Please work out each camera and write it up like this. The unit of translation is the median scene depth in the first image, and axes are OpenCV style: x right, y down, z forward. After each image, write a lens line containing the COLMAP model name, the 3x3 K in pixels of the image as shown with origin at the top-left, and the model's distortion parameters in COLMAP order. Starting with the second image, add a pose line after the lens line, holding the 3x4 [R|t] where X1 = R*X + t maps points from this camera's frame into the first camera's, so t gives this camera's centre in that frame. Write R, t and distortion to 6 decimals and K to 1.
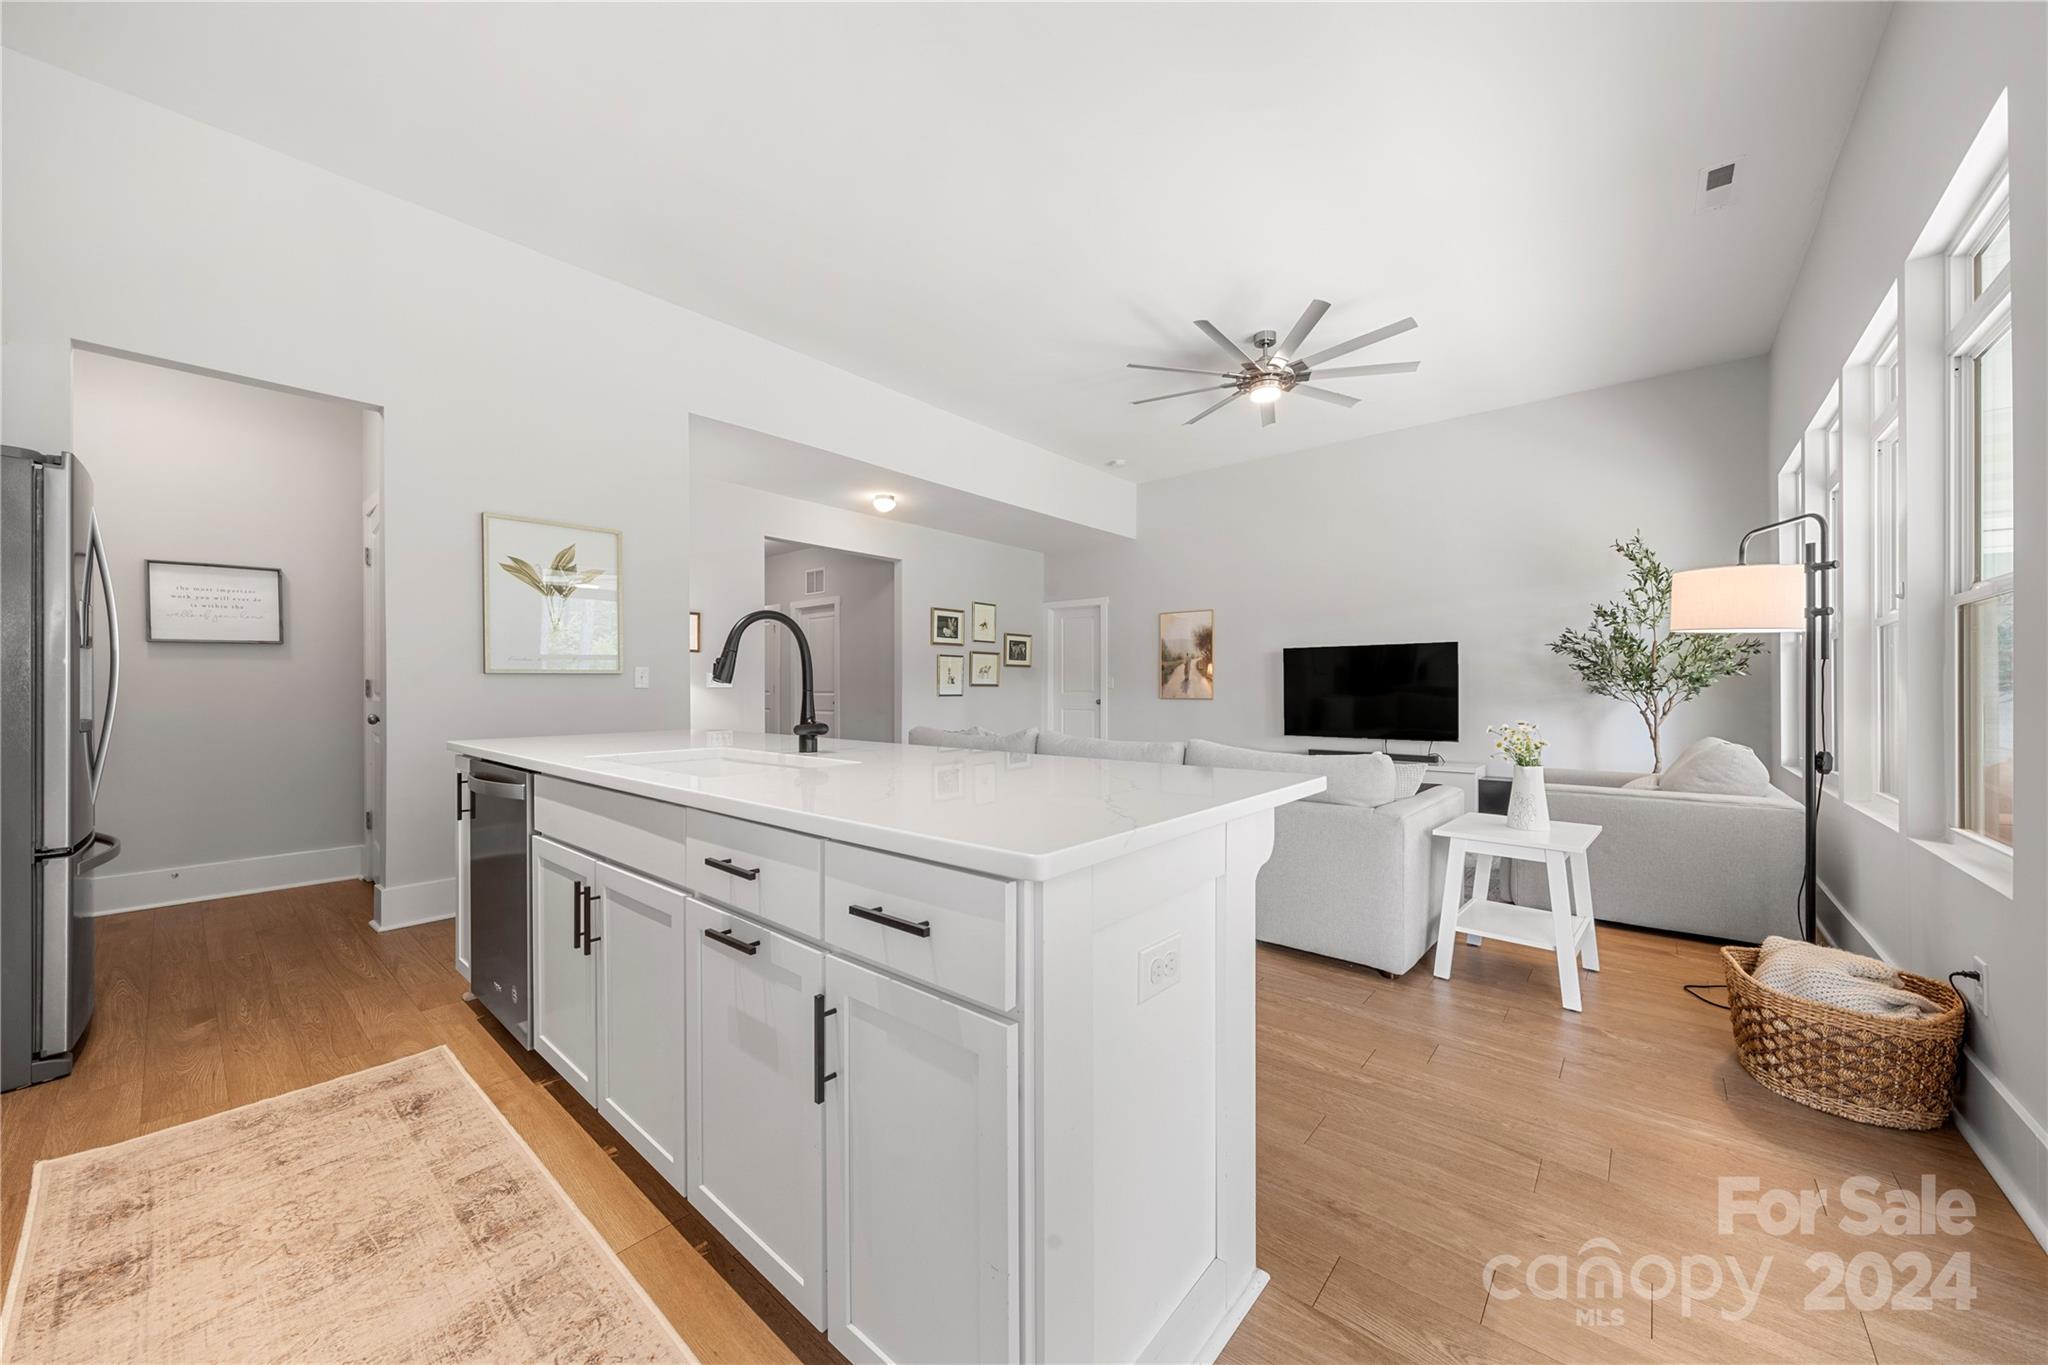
lens RADIAL K [[734.3, 0, 1019.4], [0, 734.3, 680.7], [0, 0, 1]] dist [-0.001167, -0.000036]
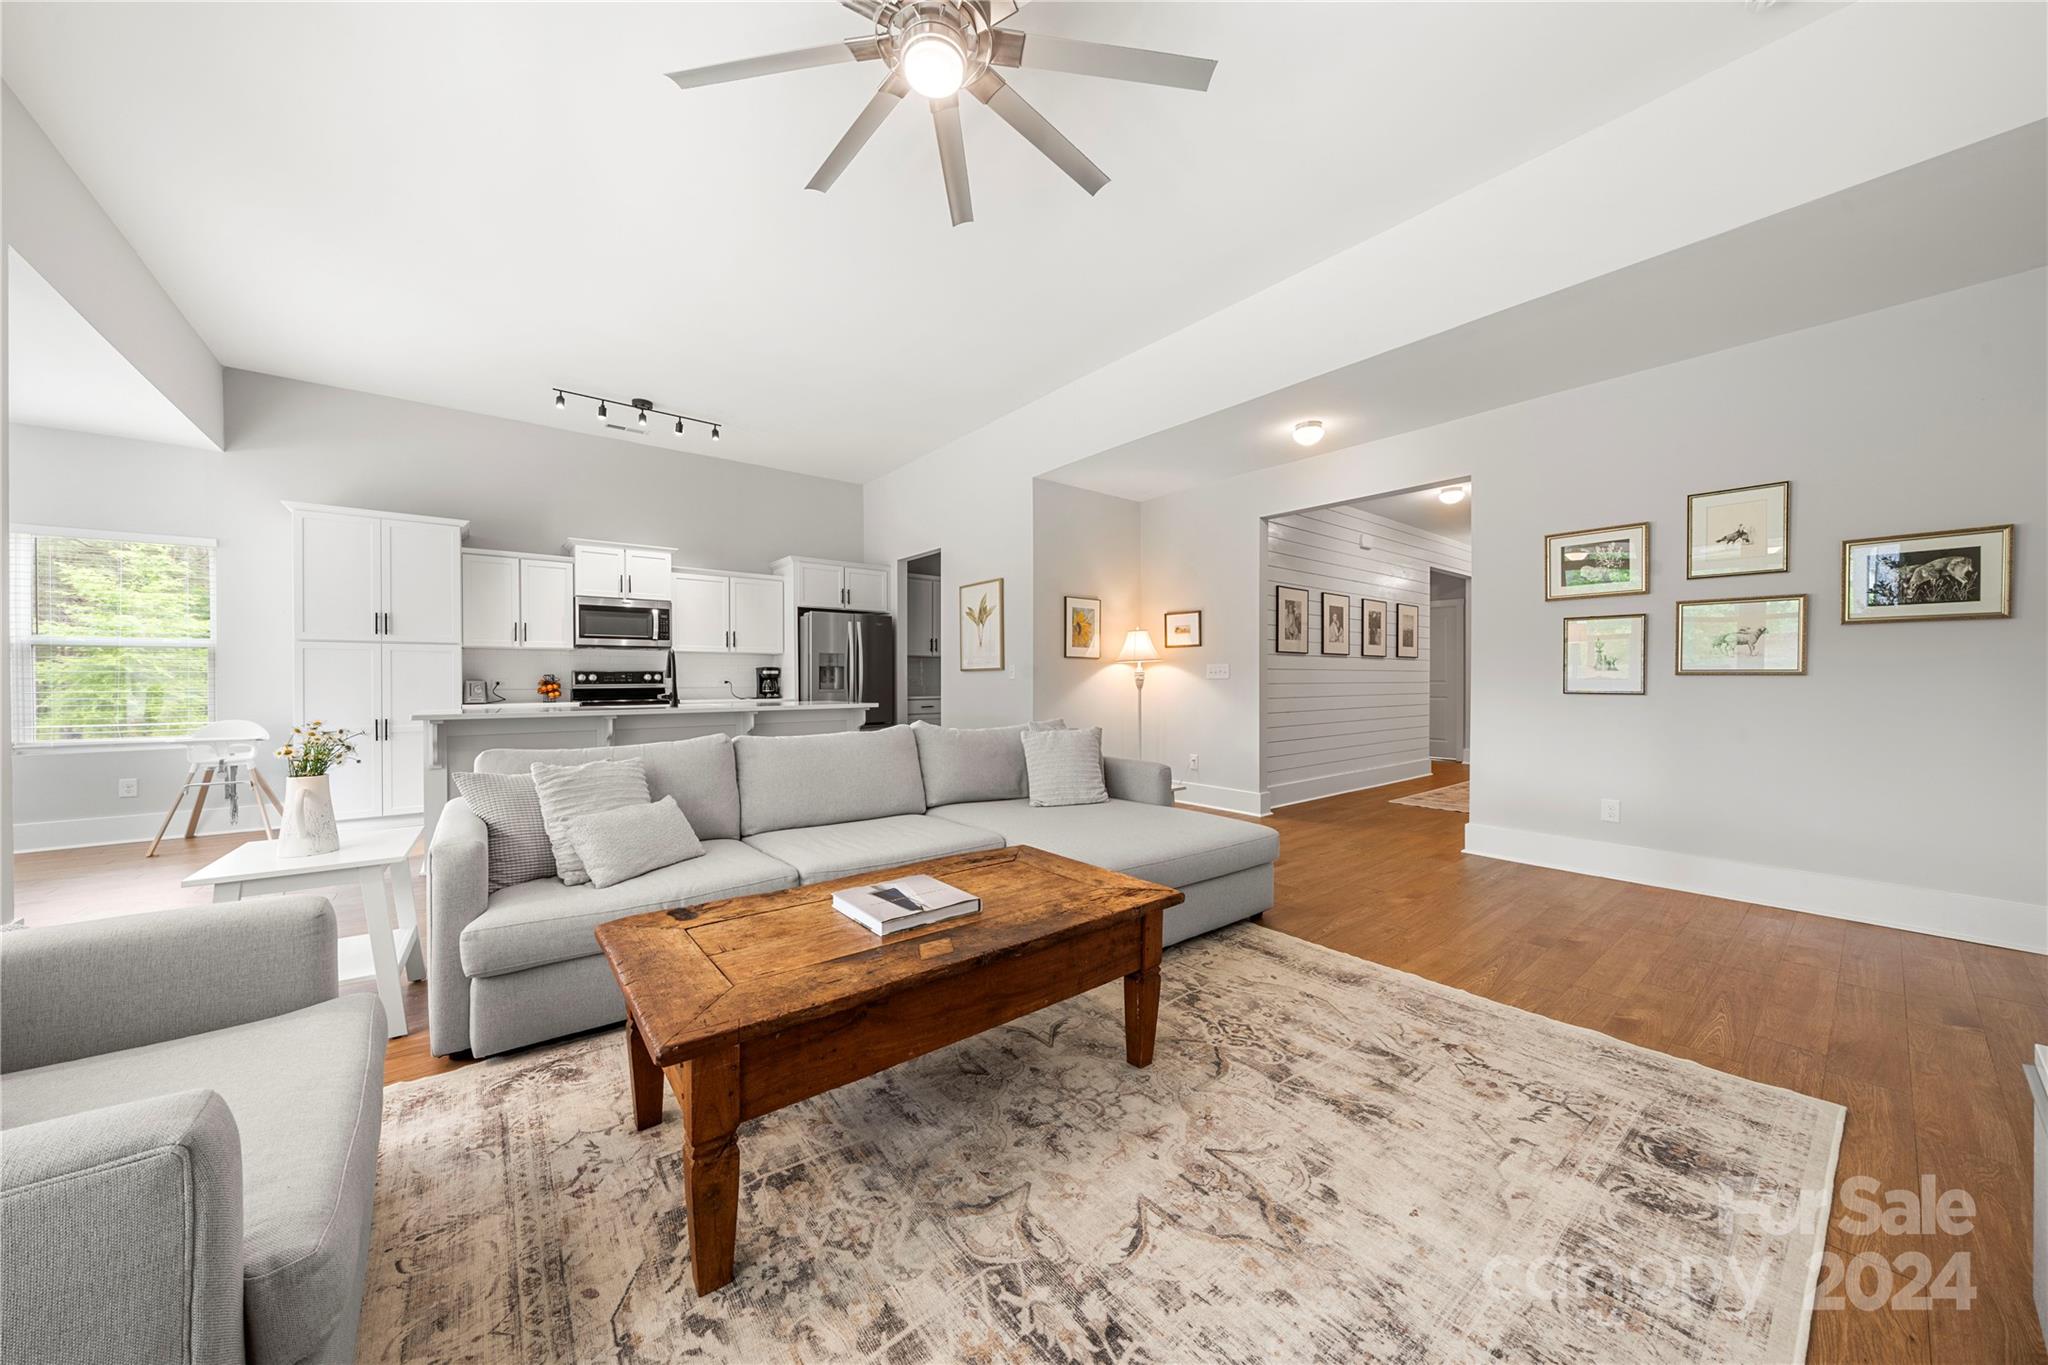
lens RADIAL K [[697.5, 0, 1025.6], [0, 697.5, 686.1], [0, 0, 1]] dist [-0.004954, -0.000079]
pose [[-0.183140, 0.010421, -0.983032, 1.281707], [0.009978, 0.999912, 0.008741, 0.017207], [0.983036, -0.008208, -0.183228, 1.904686]]
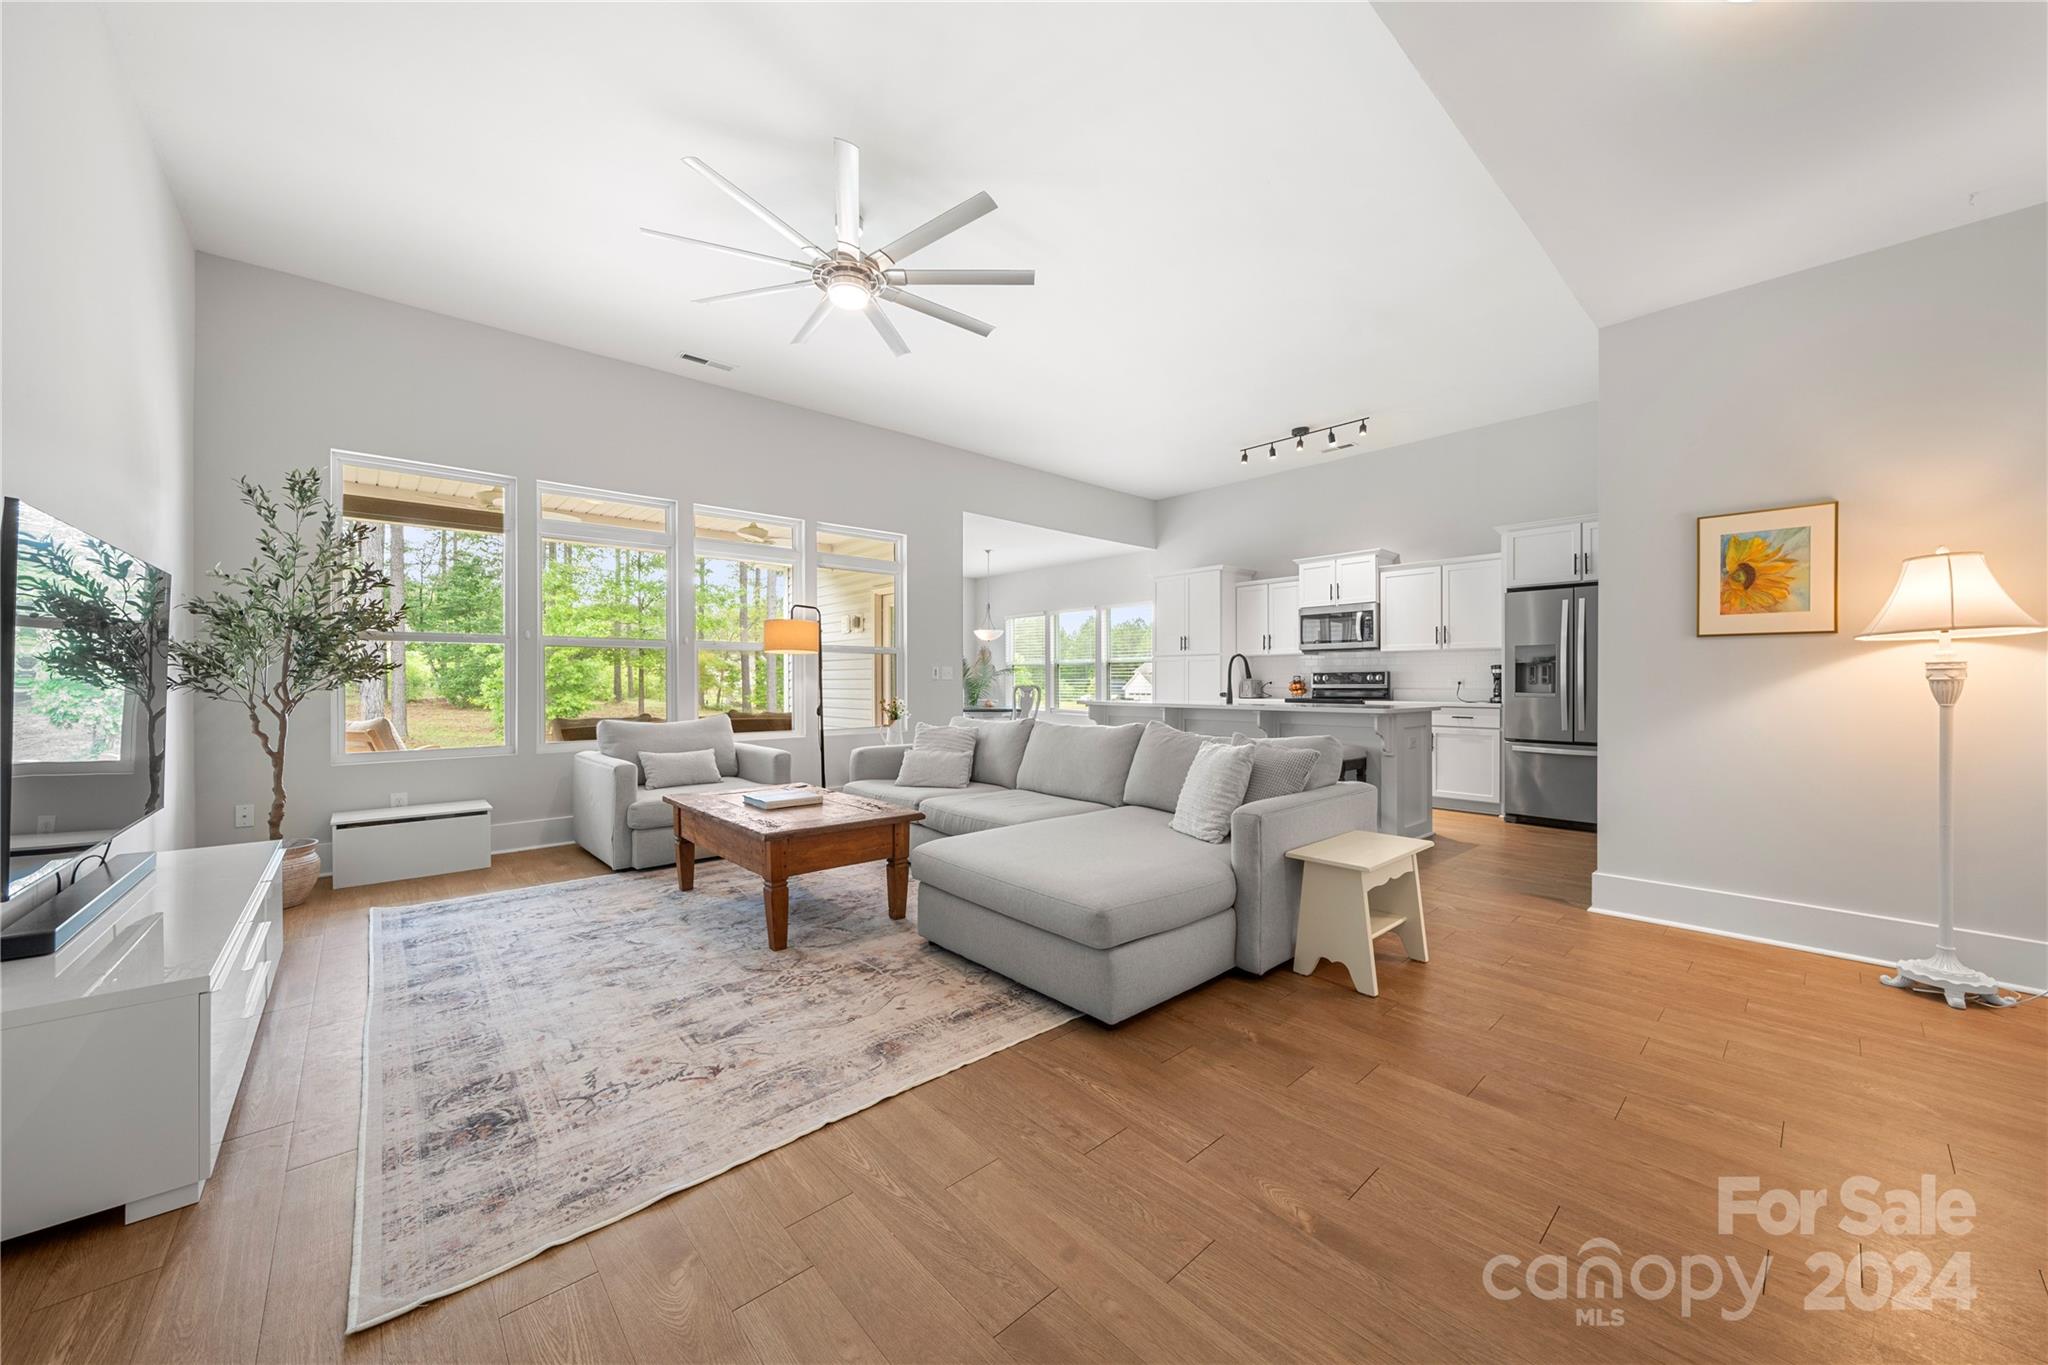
lens RADIAL K [[734.3, 0, 1019.4], [0, 734.3, 680.7], [0, 0, 1]] dist [-0.001167, -0.000036]
pose [[-0.991104, 0.001406, 0.133085, 0.091423], [0.000266, 0.999963, -0.008585, 0.027051], [-0.133092, -0.008473, -0.991067, 2.888901]]
